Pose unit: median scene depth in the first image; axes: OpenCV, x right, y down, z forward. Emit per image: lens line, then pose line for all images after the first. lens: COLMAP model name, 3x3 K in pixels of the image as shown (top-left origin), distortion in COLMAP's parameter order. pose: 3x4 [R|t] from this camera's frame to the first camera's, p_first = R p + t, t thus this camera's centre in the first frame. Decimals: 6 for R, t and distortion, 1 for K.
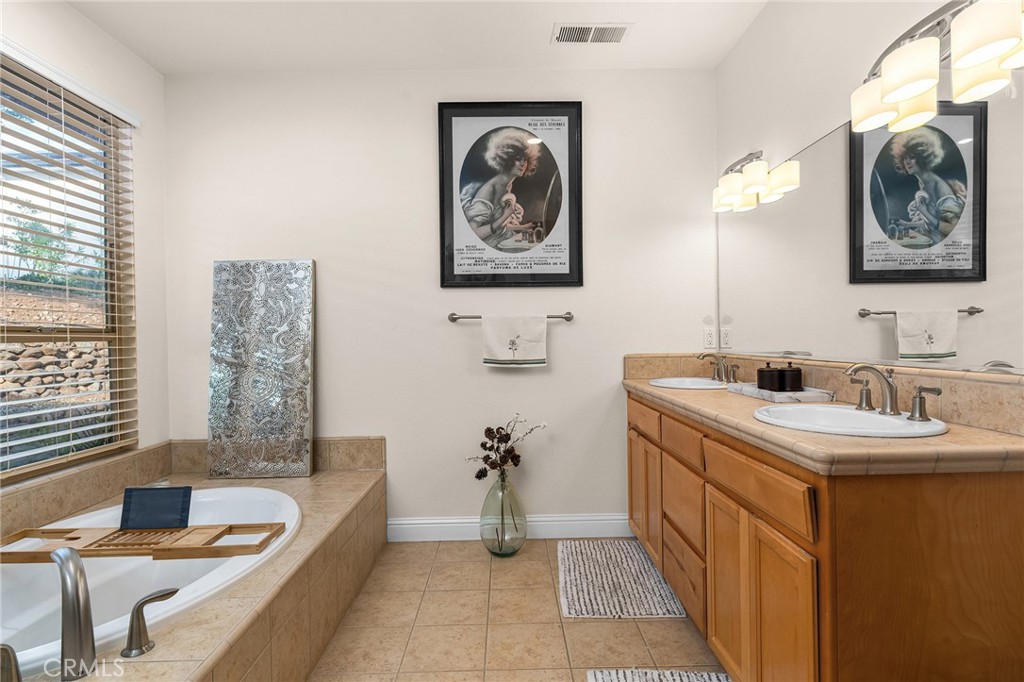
lens RADIAL K [[531.5, 0, 512.0], [0, 531.5, 341.0], [0, 0, 1]] dist [-0.001936, -0.000027]
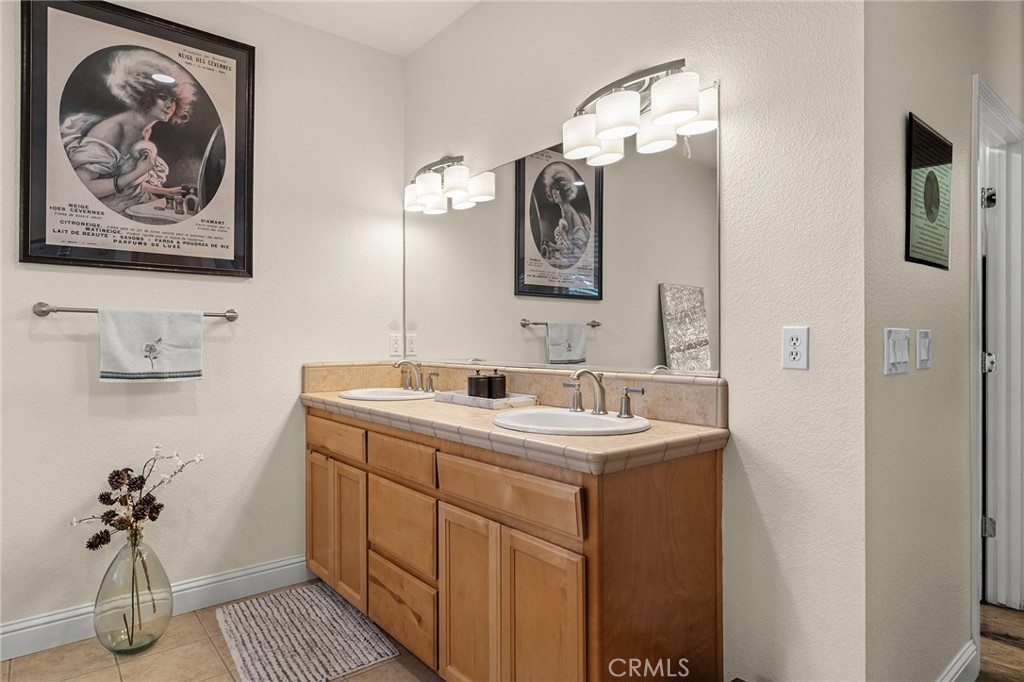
lens RADIAL K [[586.3, 0, 512.0], [0, 586.3, 341.0], [0, 0, 1]] dist [0.000618, -0.001142]
pose [[0.783003, 0.013459, 0.621872, -0.108798], [-0.005989, 0.999883, -0.014100, 0.001131], [-0.621989, 0.007317, 0.782992, 0.074127]]
